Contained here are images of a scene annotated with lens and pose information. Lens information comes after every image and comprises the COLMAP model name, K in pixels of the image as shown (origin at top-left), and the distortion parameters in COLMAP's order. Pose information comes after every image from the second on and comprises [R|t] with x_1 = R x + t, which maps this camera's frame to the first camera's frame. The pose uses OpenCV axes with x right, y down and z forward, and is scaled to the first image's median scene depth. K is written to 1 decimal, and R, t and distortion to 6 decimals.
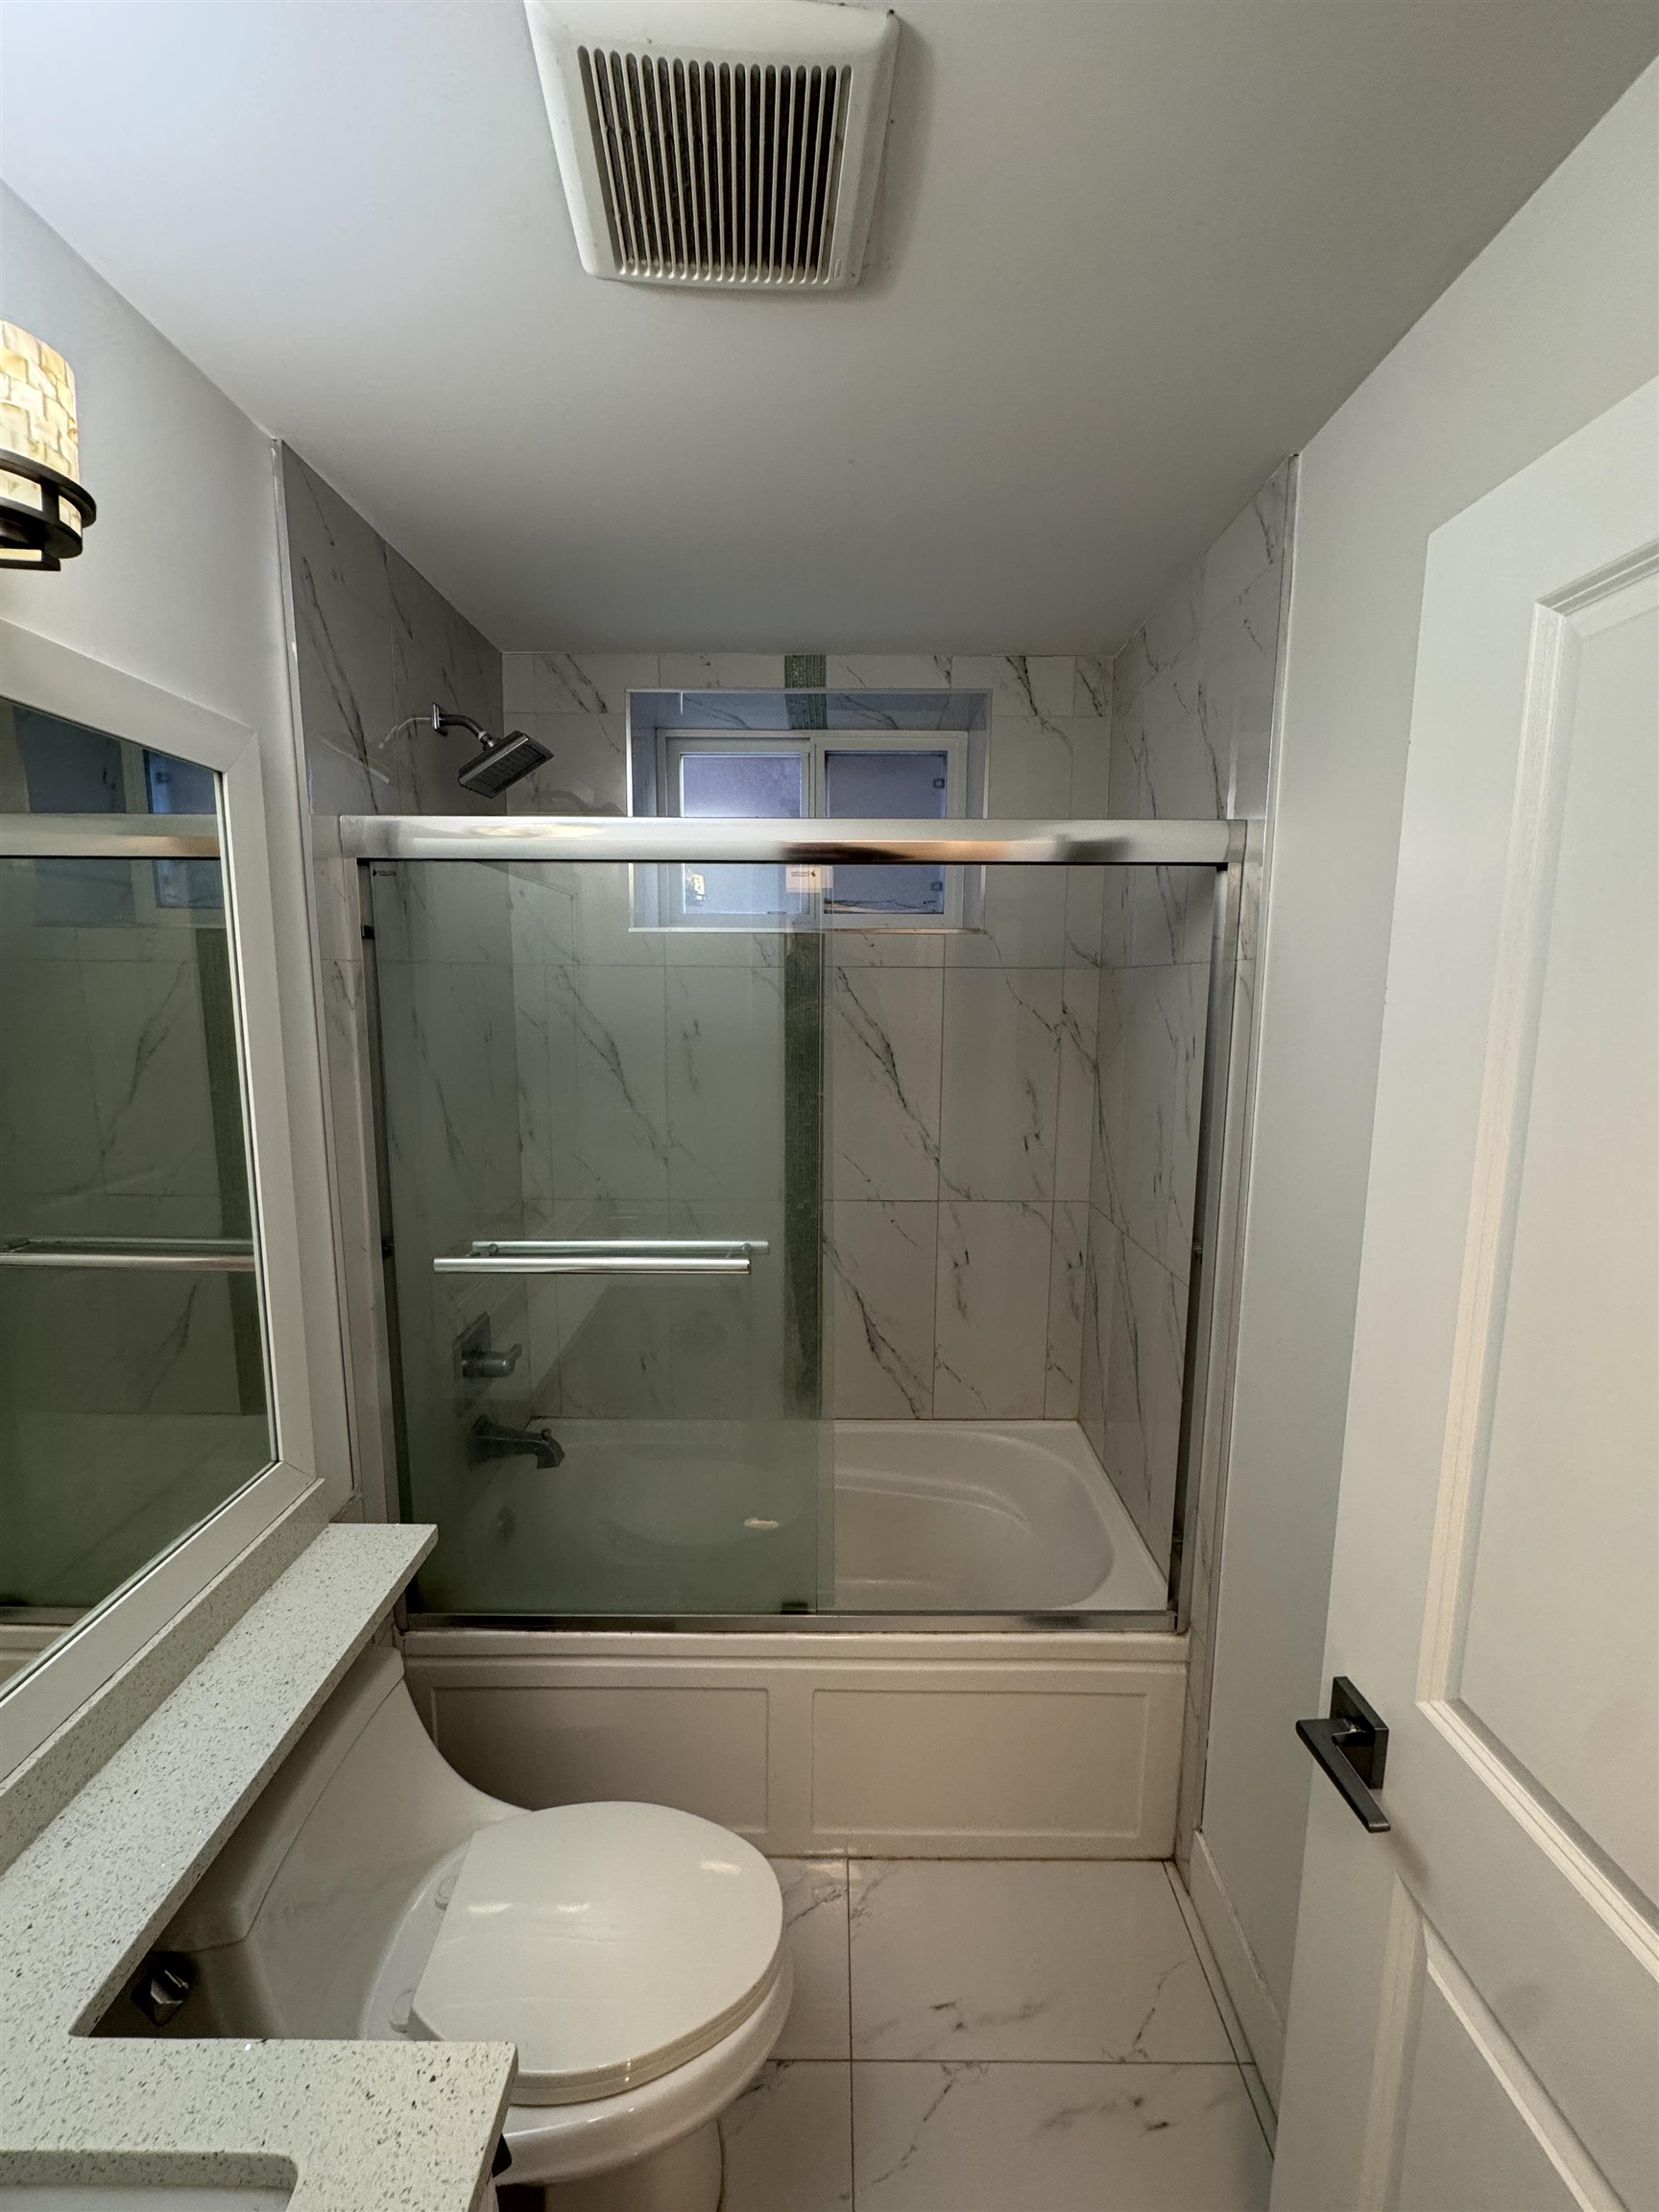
lens RADIAL K [[881.5, 0, 829.5], [0, 881.5, 1106.0], [0, 0, 1]] dist [-0.003592, 0.000716]
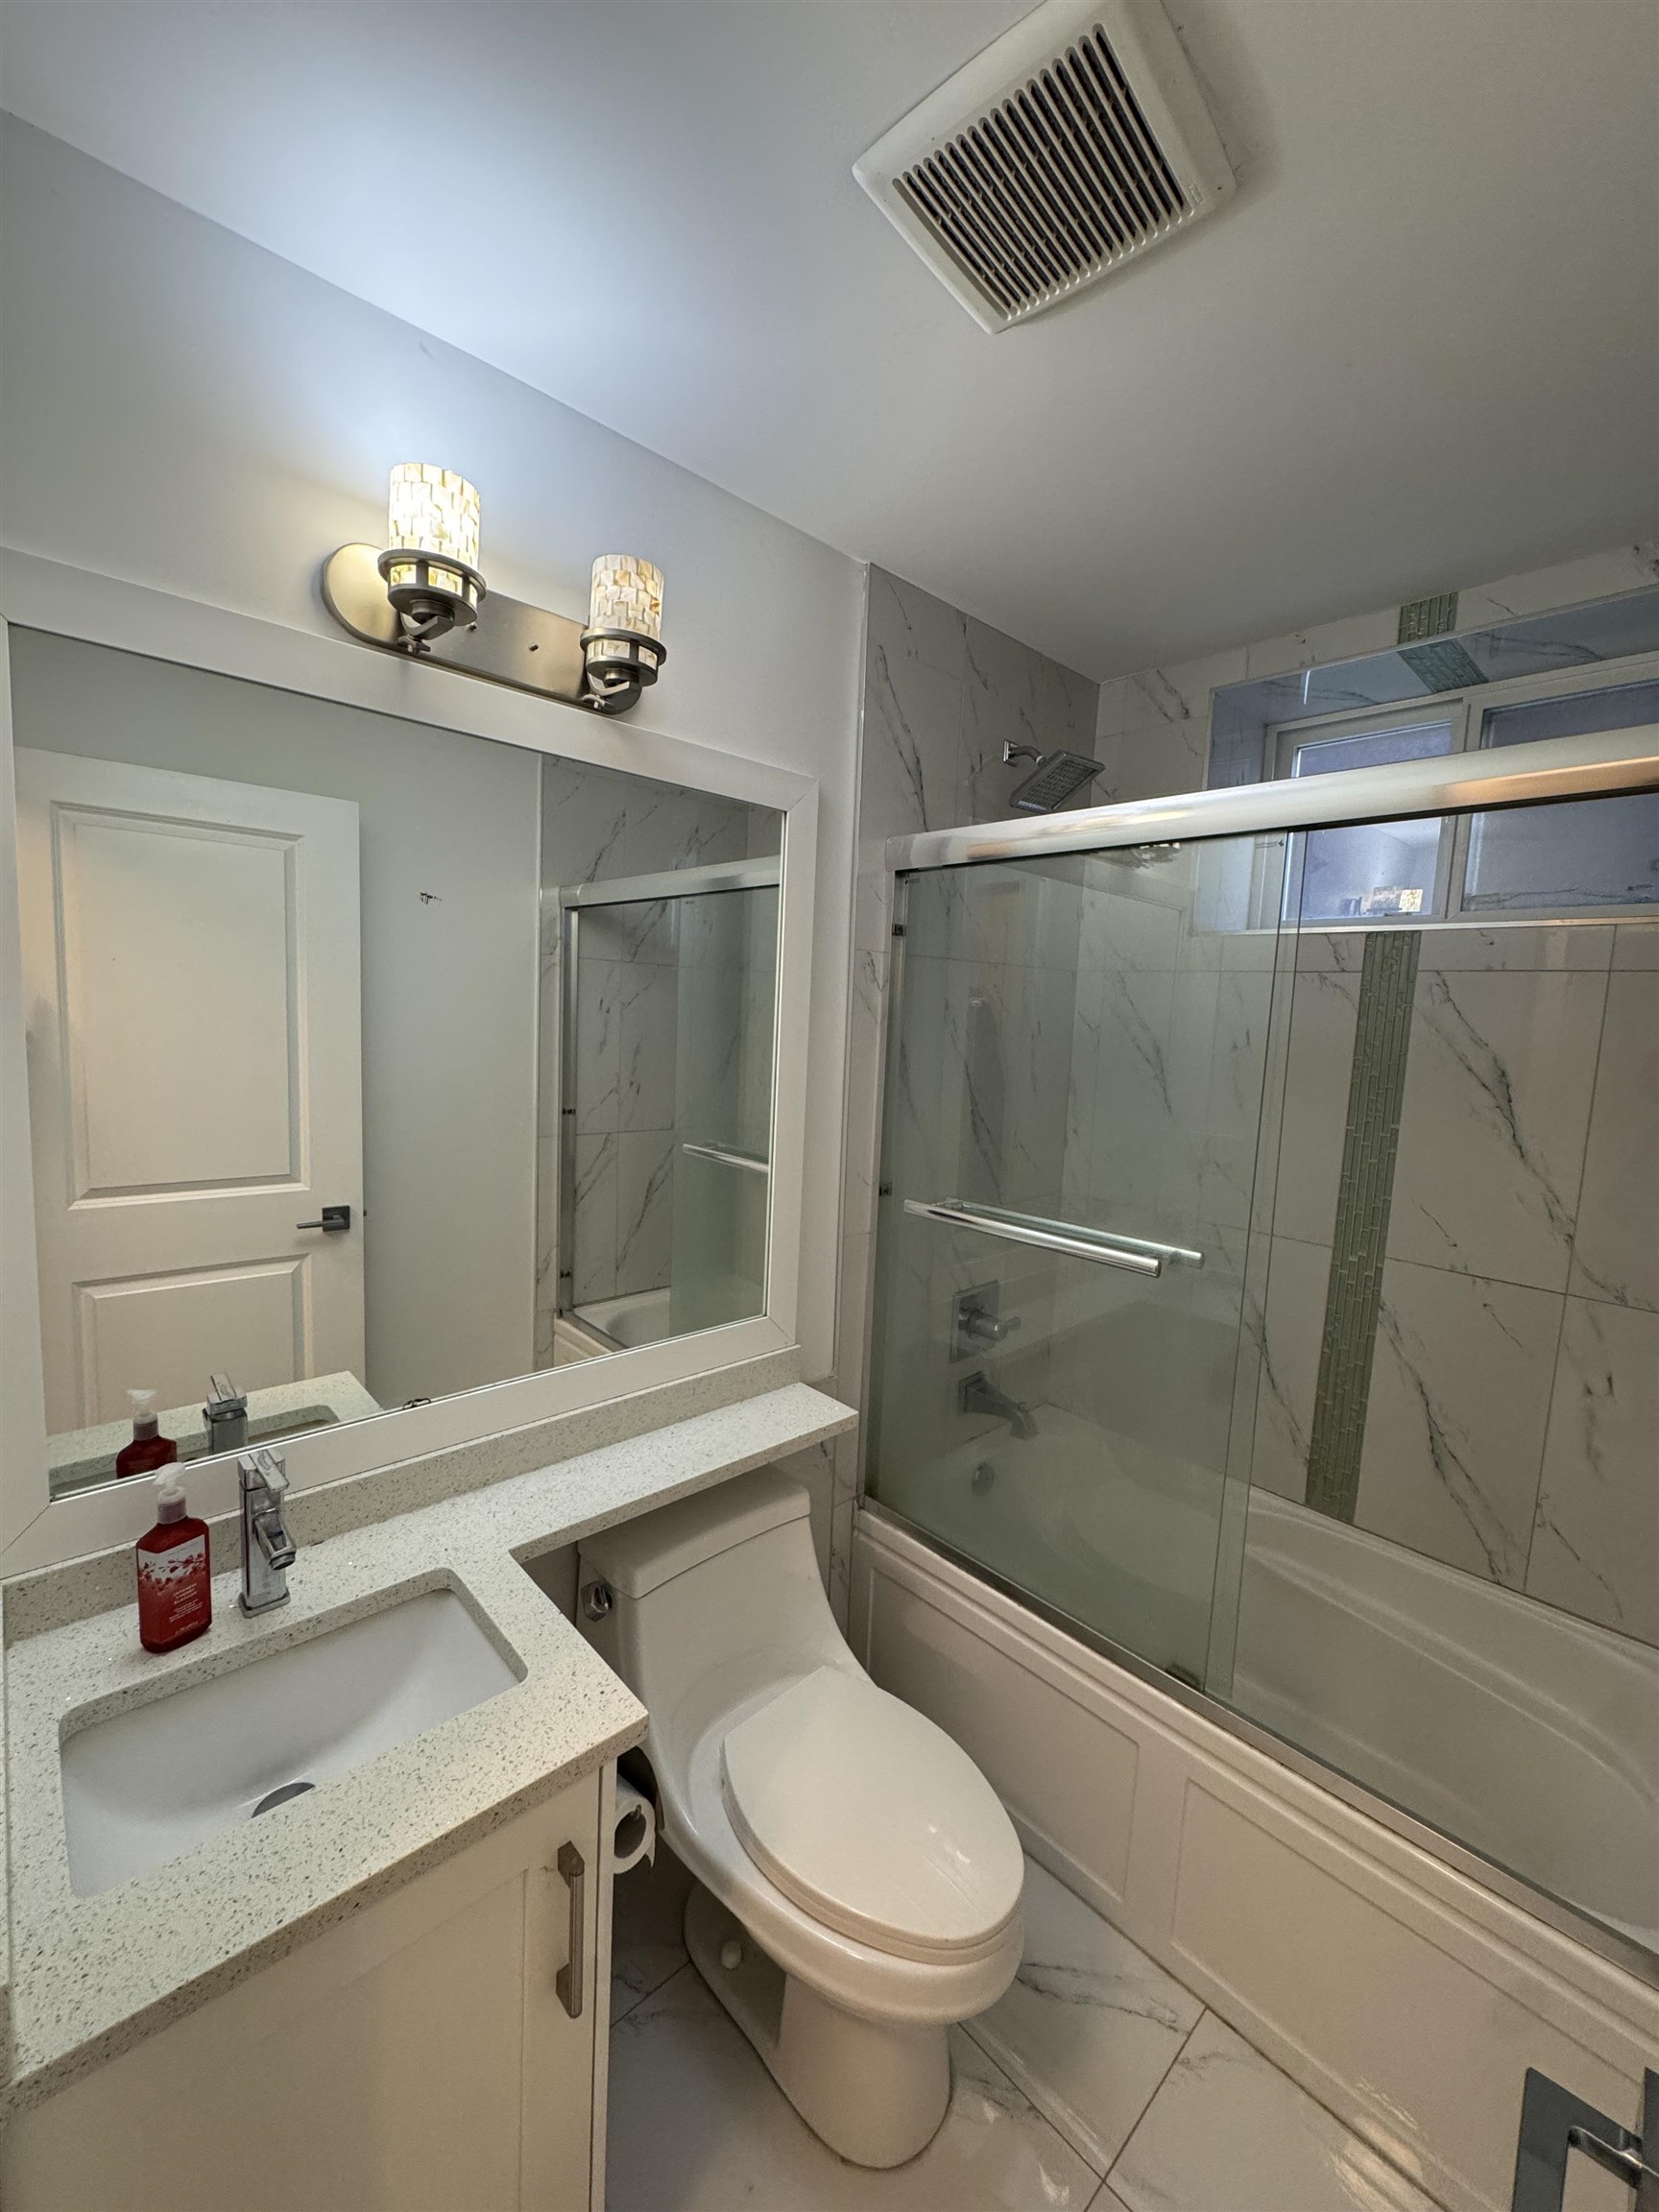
lens RADIAL K [[881.5, 0, 829.5], [0, 881.5, 1106.0], [0, 0, 1]] dist [-0.003592, 0.000716]
pose [[0.686773, 0.102291, -0.719639, 0.274040], [-0.140221, 0.990096, 0.006917, 0.044994], [0.713219, 0.096159, 0.694314, 0.072927]]
